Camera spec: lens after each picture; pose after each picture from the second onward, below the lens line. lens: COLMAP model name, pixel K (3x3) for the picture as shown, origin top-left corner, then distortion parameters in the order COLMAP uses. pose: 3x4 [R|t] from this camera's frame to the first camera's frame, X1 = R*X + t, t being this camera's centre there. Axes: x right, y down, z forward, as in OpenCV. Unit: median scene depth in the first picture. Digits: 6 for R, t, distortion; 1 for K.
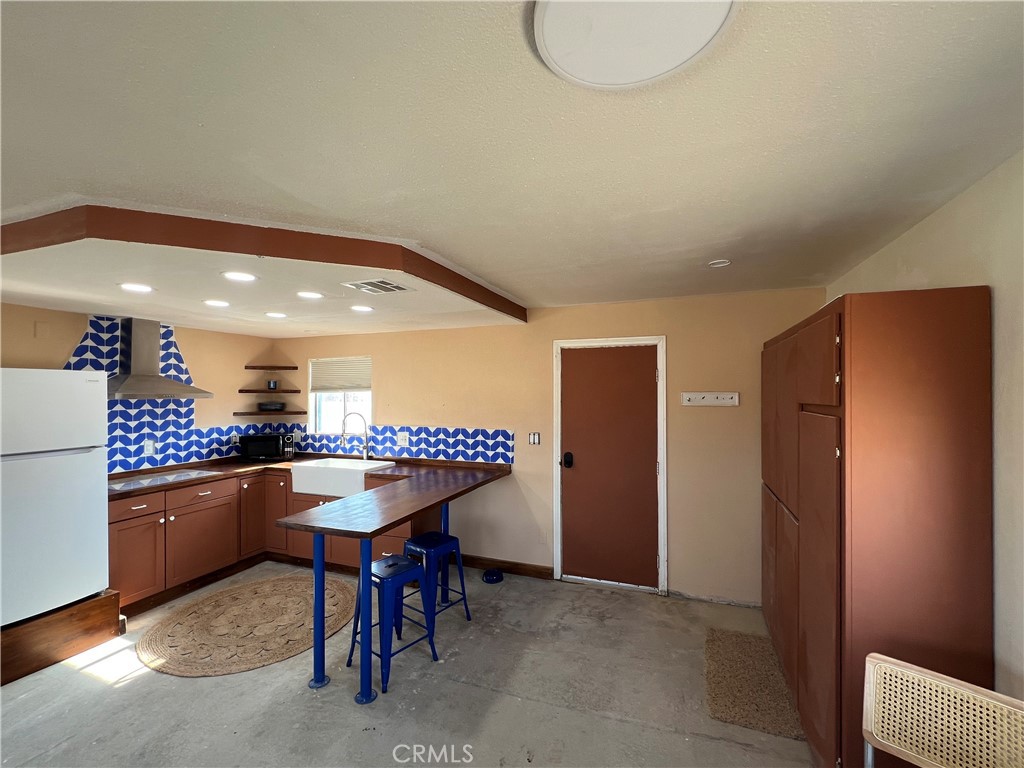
lens RADIAL K [[446.2, 0, 512.6], [0, 446.2, 388.6], [0, 0, 1]] dist [-0.003351, 0.001164]
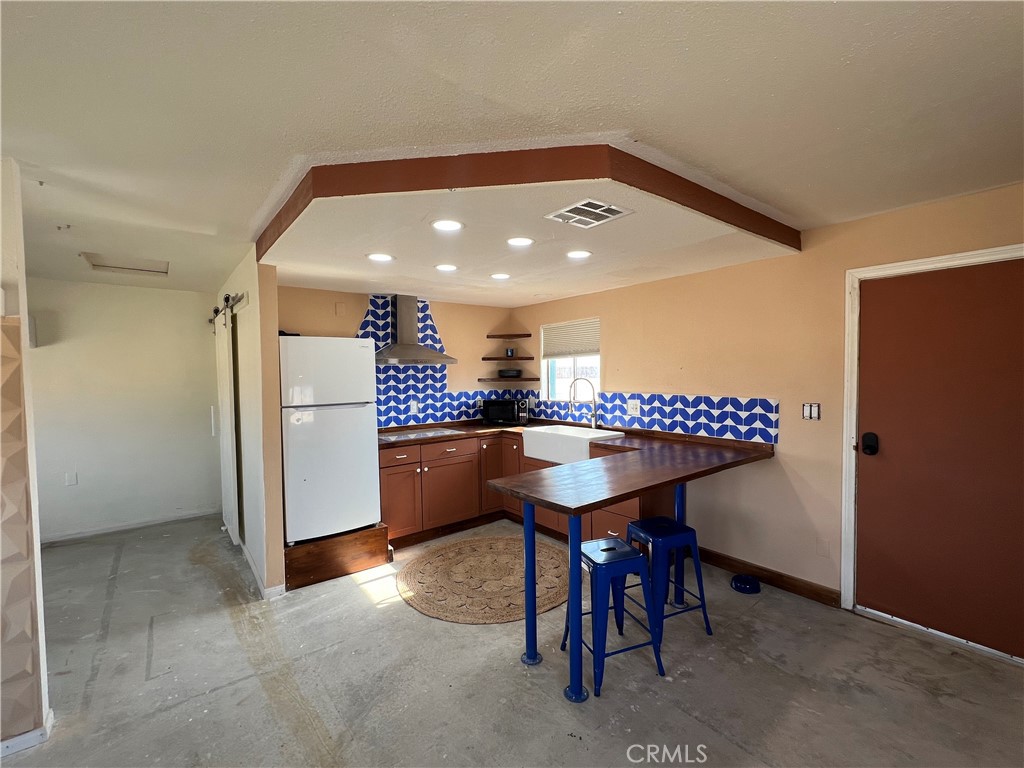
lens RADIAL K [[446.2, 0, 514.8], [0, 446.2, 388.8], [0, 0, 1]] dist [-0.003351, 0.001164]
pose [[0.859384, 0.009478, -0.511243, 0.004640], [0.017520, 0.998695, 0.047964, 0.032520], [0.511031, -0.050177, 0.858096, 0.135166]]
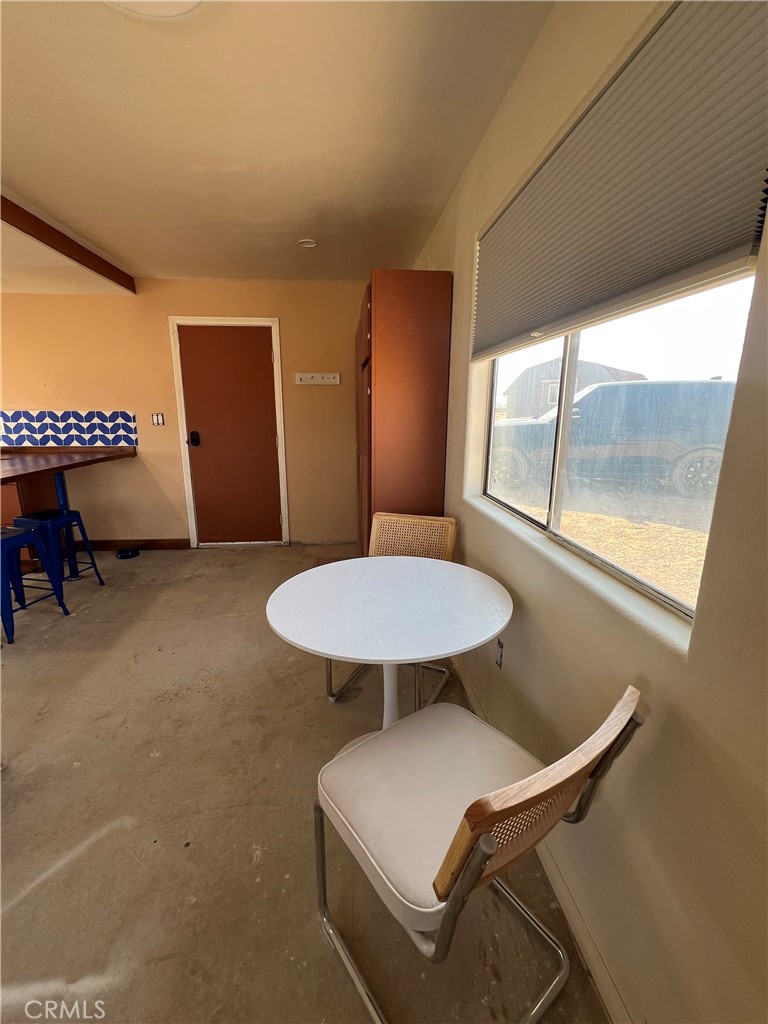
lens RADIAL K [[446.2, 0, 378.8], [0, 446.2, 515.2], [0, 0, 1]] dist [-0.003351, 0.001164]
pose [[0.900621, -0.098037, 0.423404, 0.050155], [-0.005403, 0.971624, 0.236468, 0.081567], [-0.434572, -0.215256, 0.874535, -0.147713]]
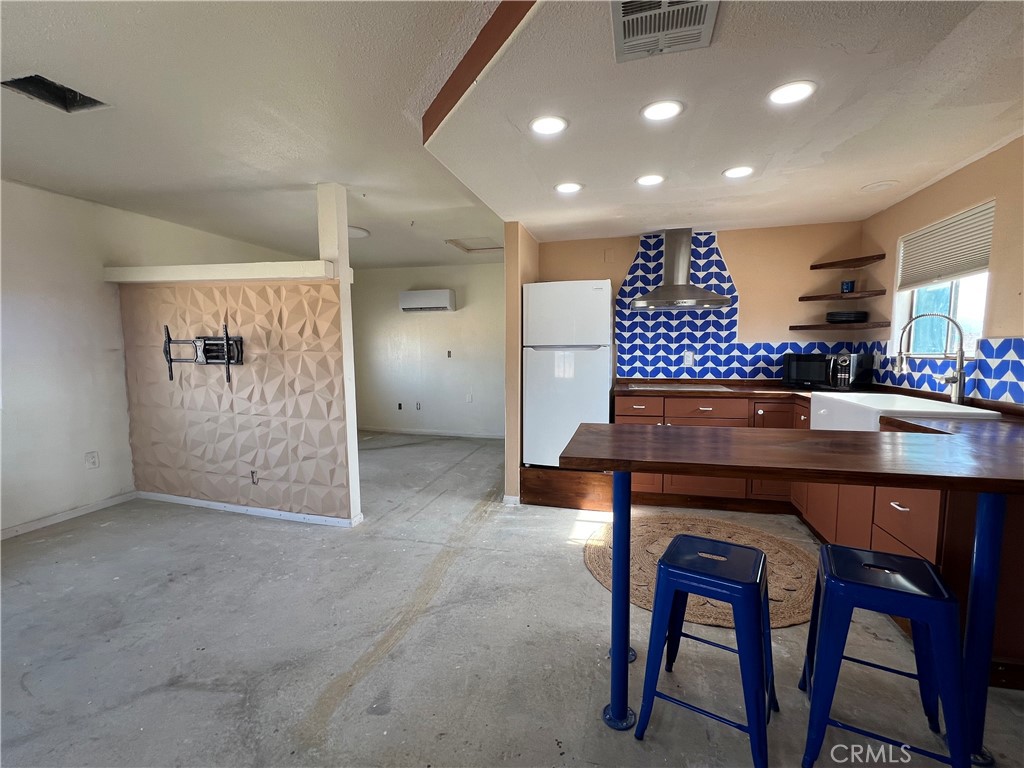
lens RADIAL K [[446.2, 0, 514.0], [0, 446.2, 388.2], [0, 0, 1]] dist [-0.003351, 0.001164]
pose [[0.104746, 0.092704, -0.990169, 0.153499], [0.017380, 0.995323, 0.095025, 0.093720], [0.994347, -0.027162, 0.102645, 0.485749]]
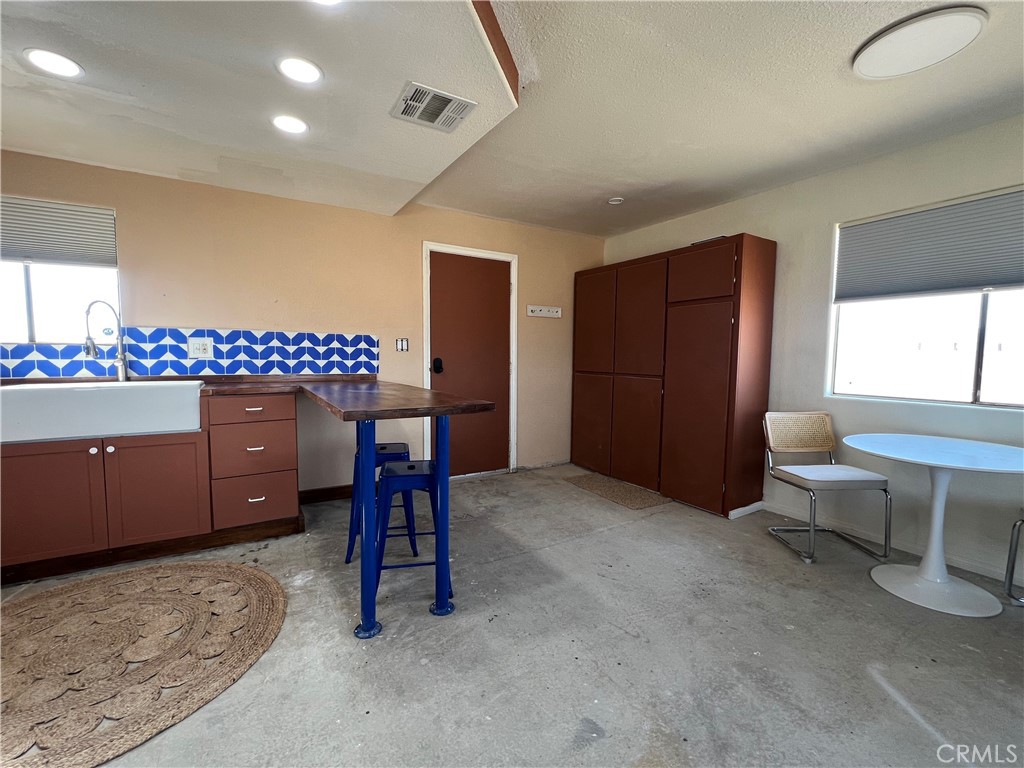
lens RADIAL K [[446.2, 0, 514.9], [0, 446.2, 387.9], [0, 0, 1]] dist [-0.003351, 0.001164]
pose [[0.611640, -0.050331, 0.789534, -0.545921], [-0.019135, 0.996741, 0.078363, 0.124266], [-0.790905, -0.063038, 0.608684, 0.243990]]
